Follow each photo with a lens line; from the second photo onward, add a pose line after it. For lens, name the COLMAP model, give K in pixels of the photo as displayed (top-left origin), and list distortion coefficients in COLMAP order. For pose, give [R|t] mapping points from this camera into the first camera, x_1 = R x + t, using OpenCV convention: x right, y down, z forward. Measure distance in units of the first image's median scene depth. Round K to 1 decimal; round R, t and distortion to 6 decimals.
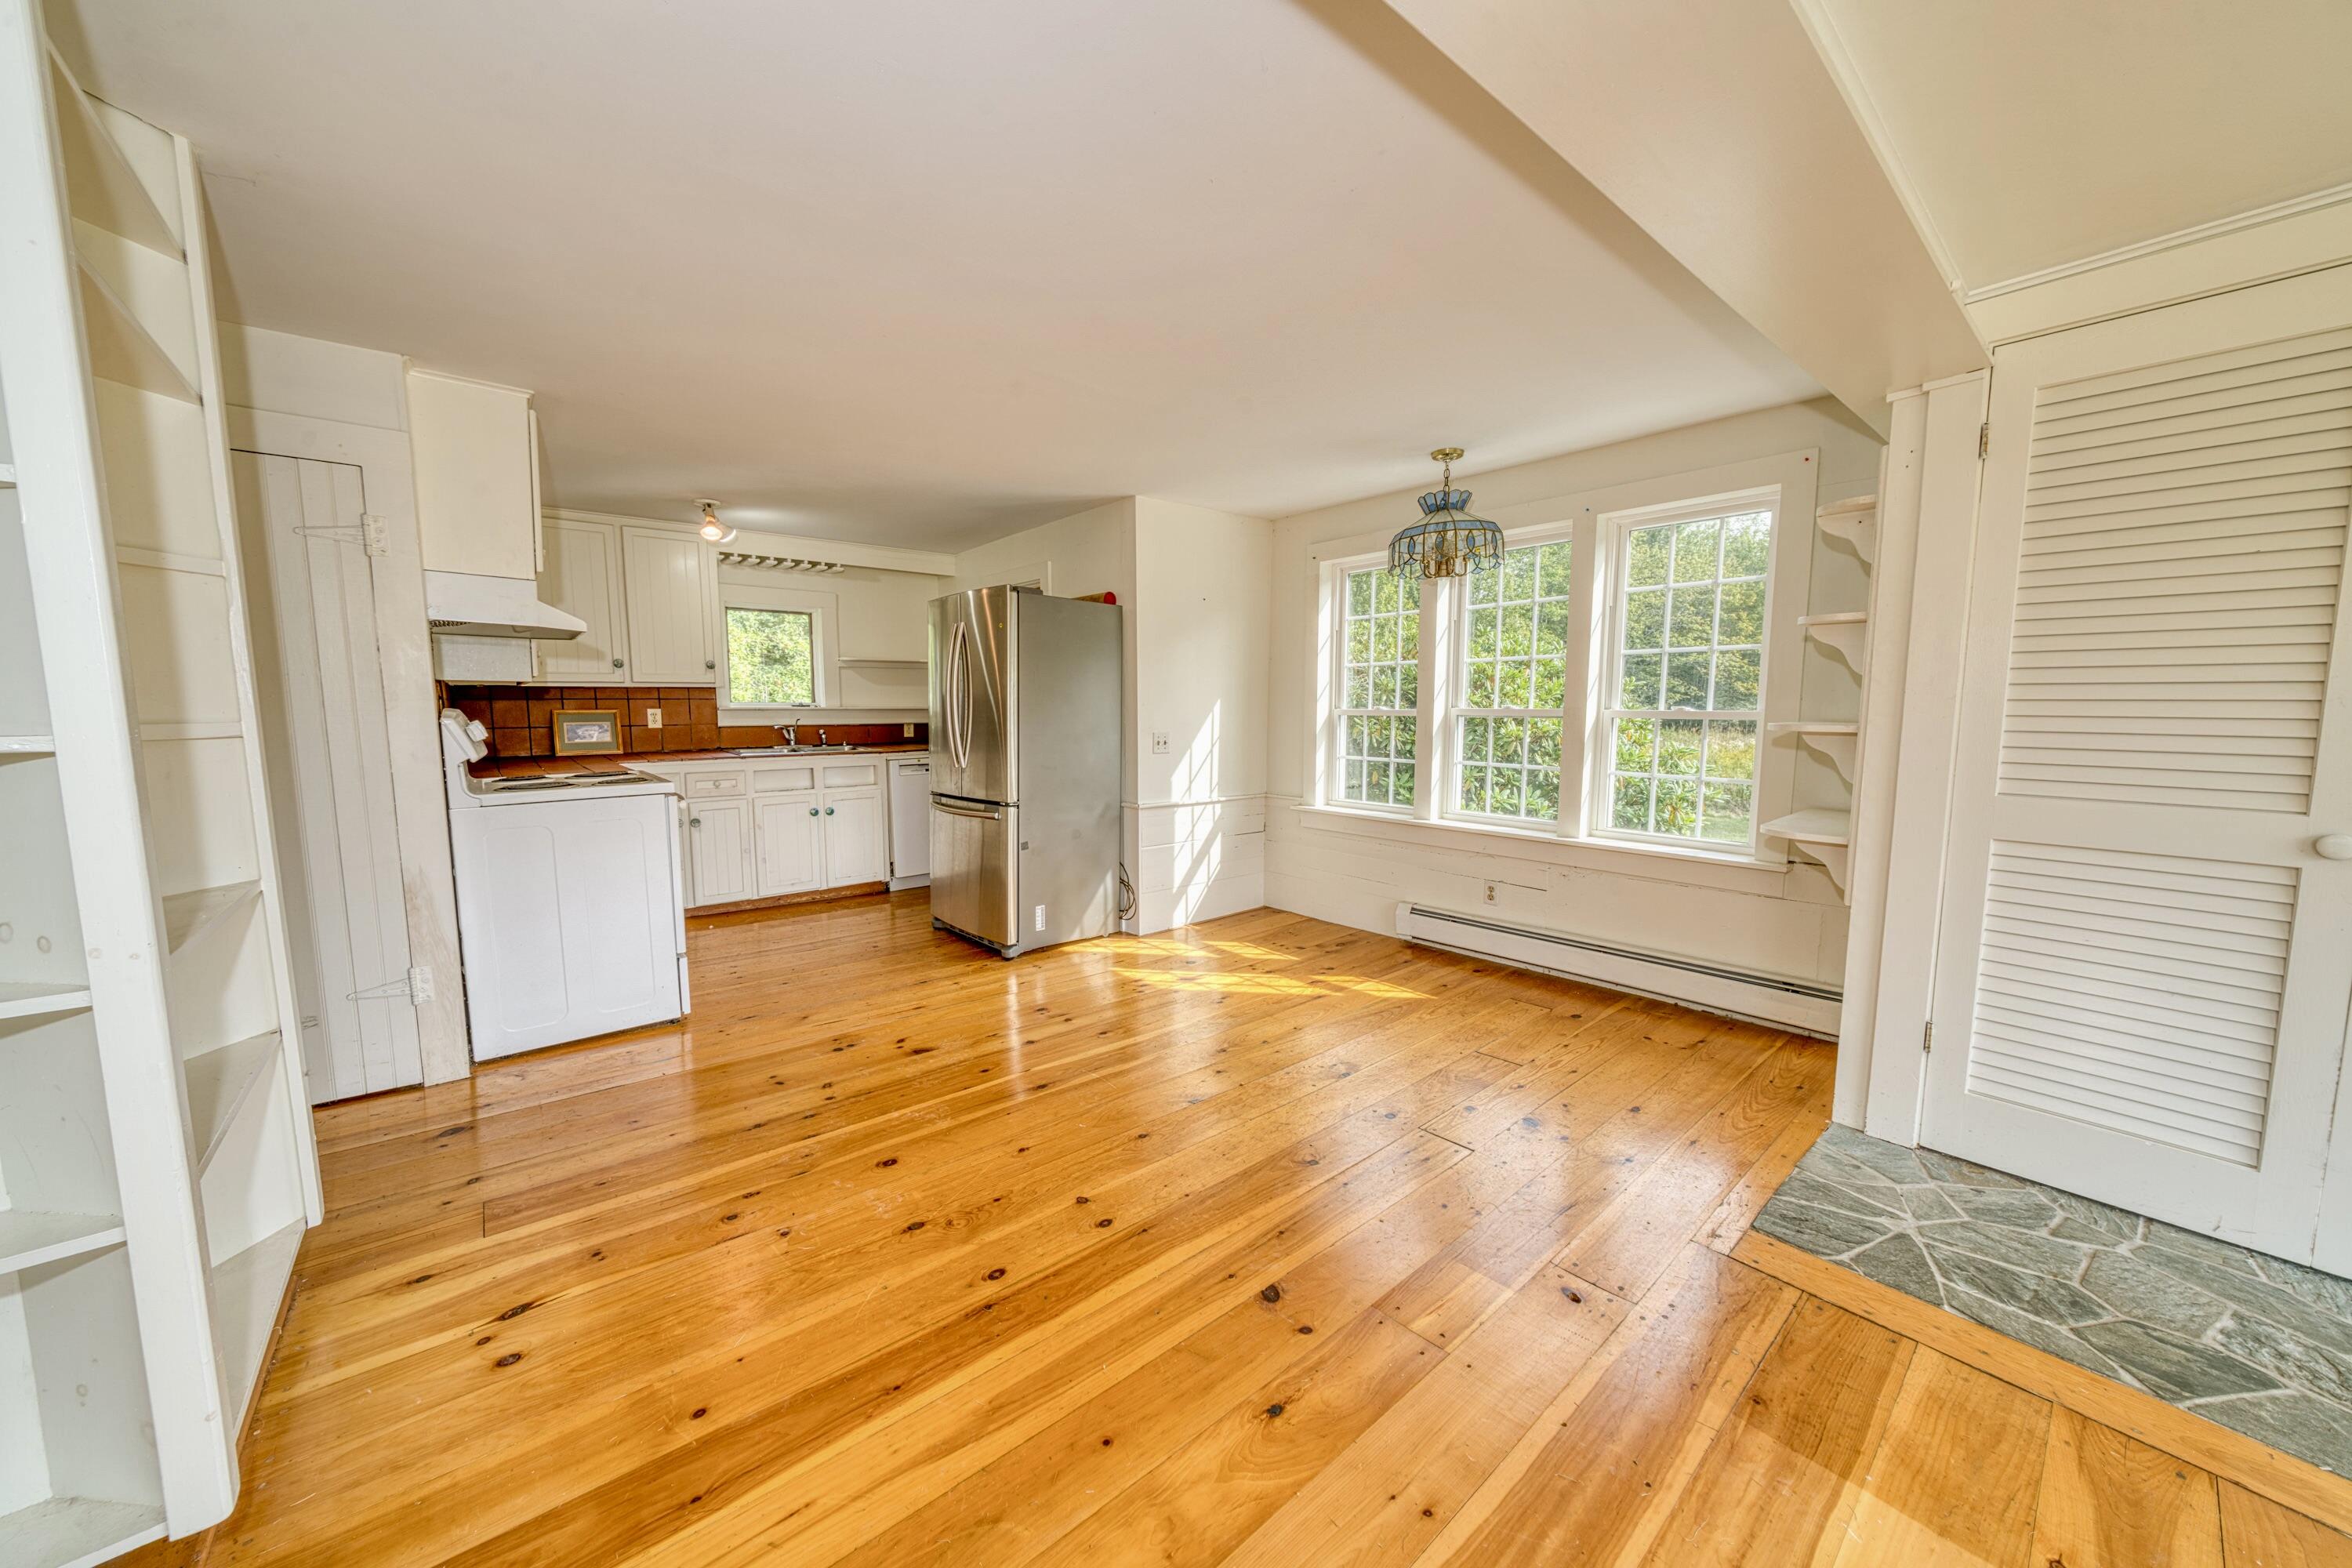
lens RADIAL K [[826.1, 0, 1174.8], [0, 826.1, 784.0], [0, 0, 1]] dist [-0.001495, -0.000056]
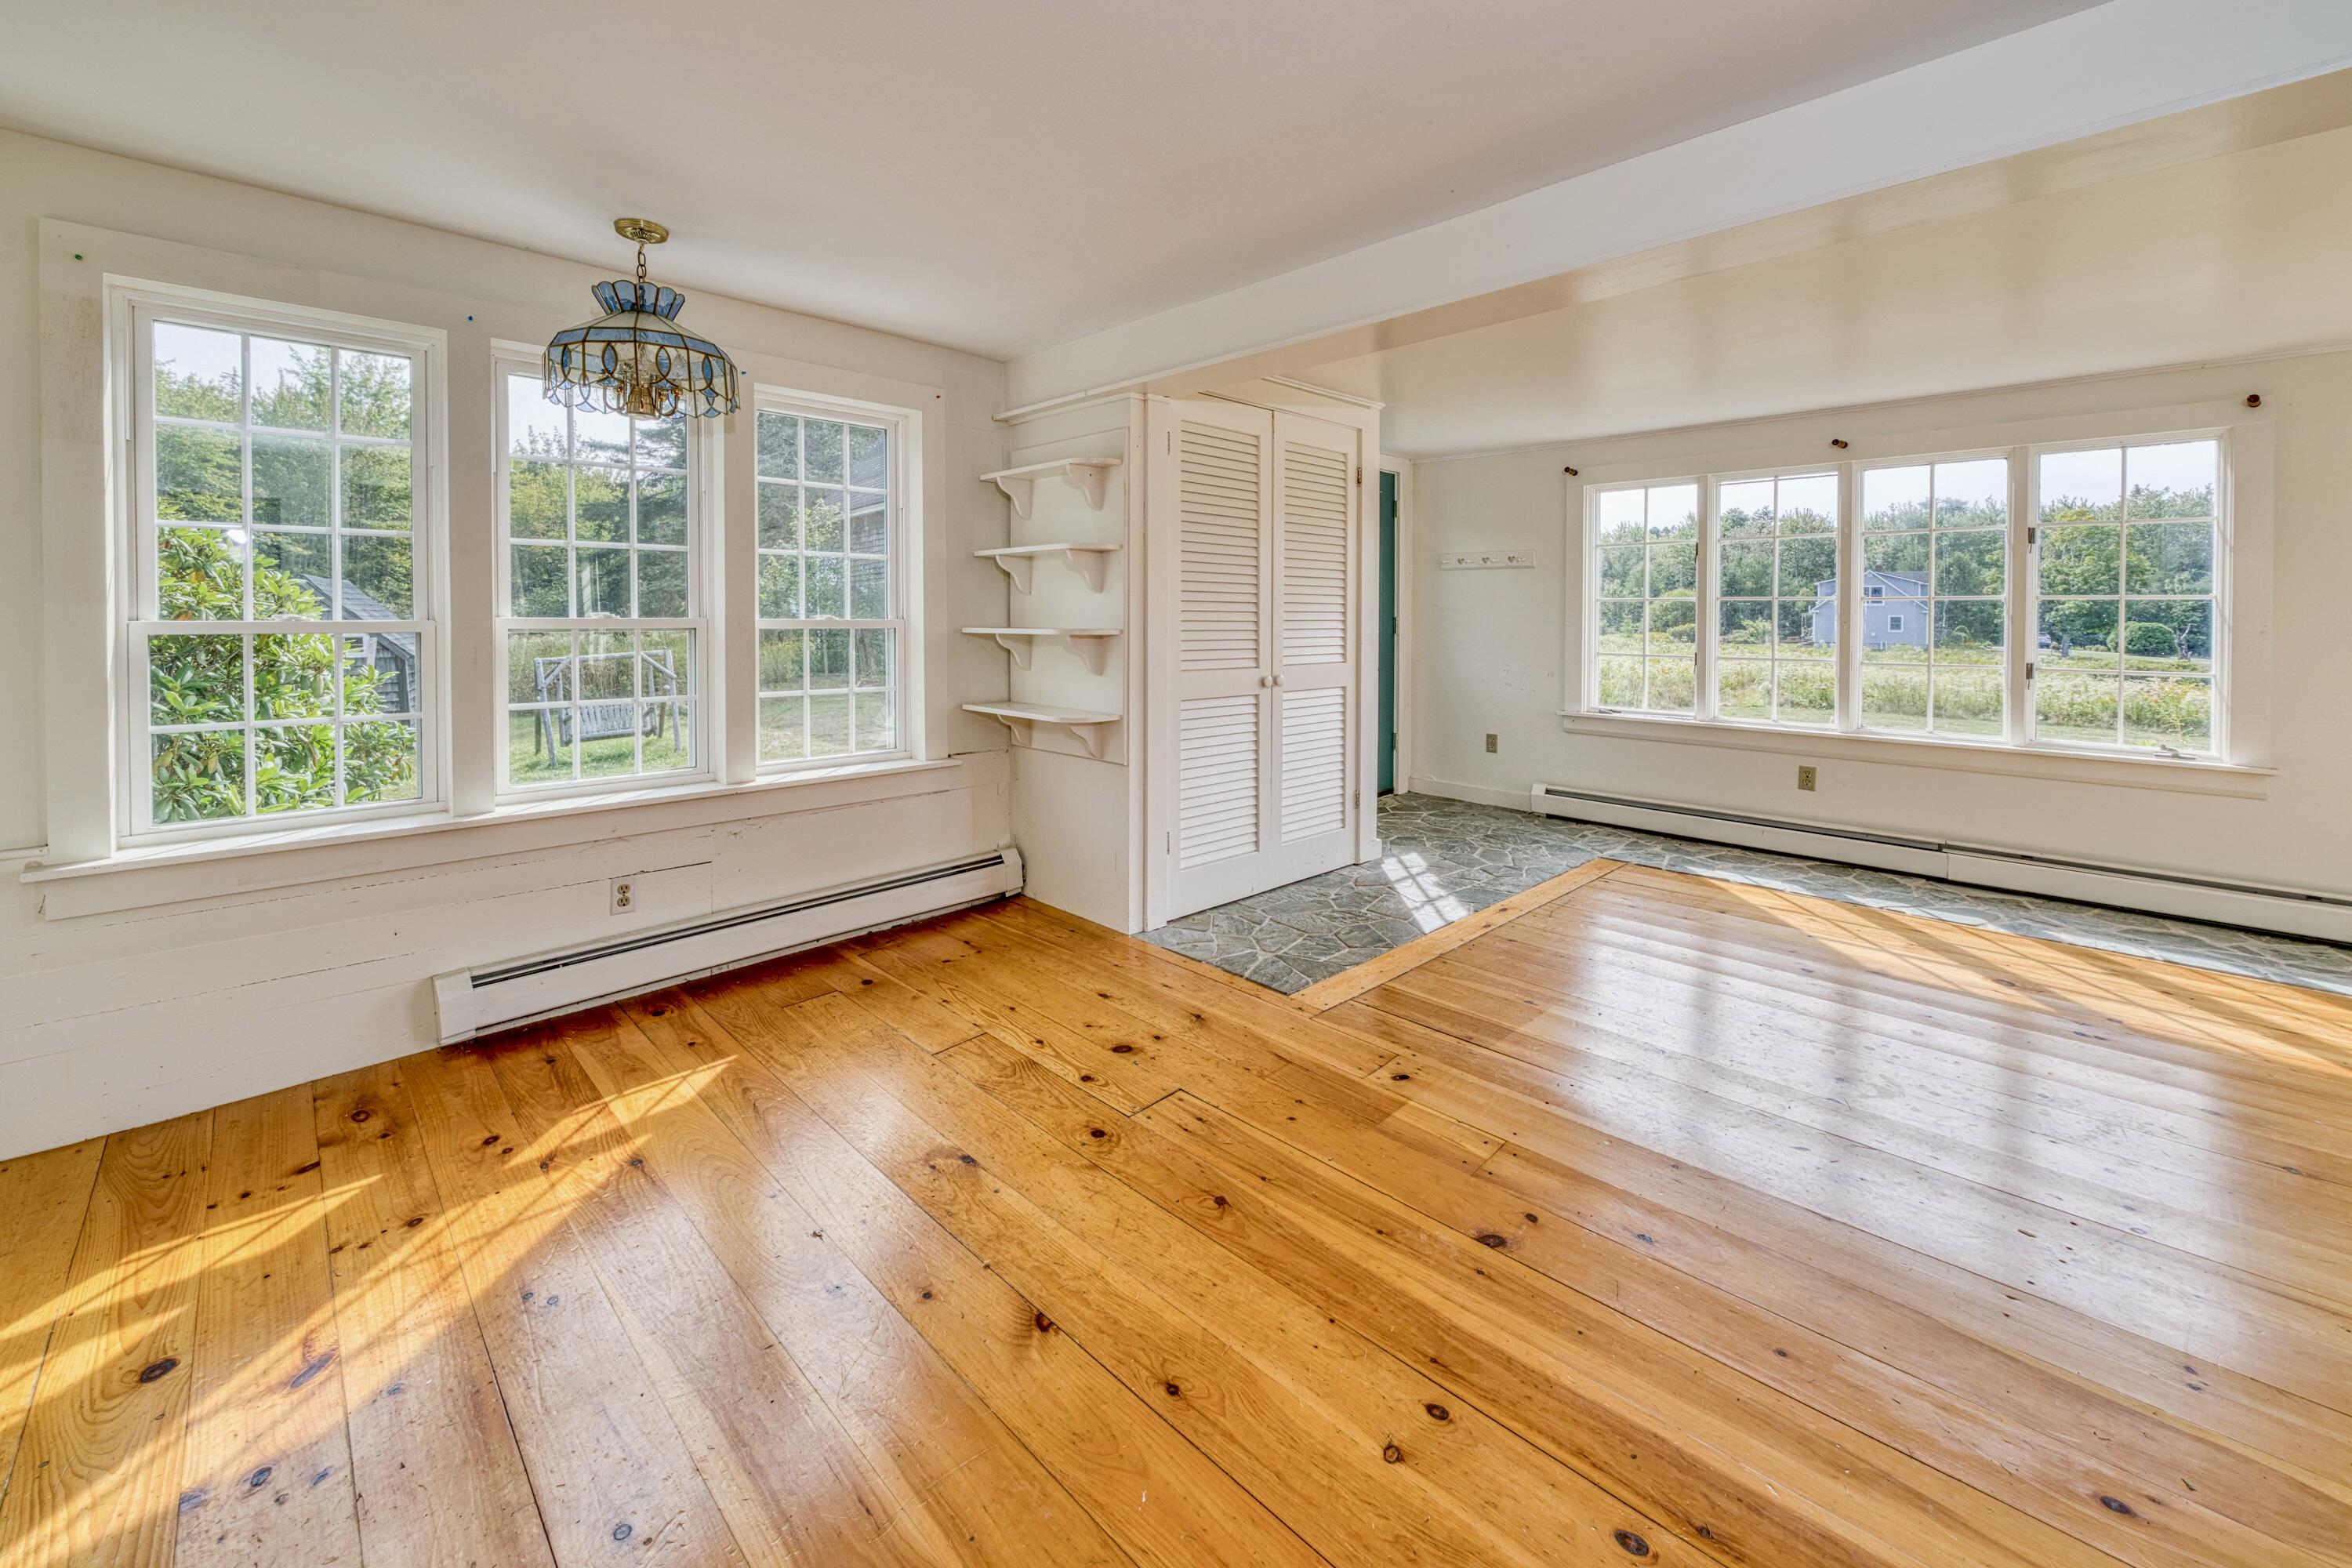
lens RADIAL K [[931.4, 0, 1168.0], [0, 931.4, 629.8], [0, 0, 1]] dist [-0.001775, -0.000306]
pose [[-0.075495, -0.014549, 0.997040, -0.845606], [0.093518, 0.995383, 0.021606, -0.118720], [-0.992751, 0.094872, -0.073786, 1.303132]]
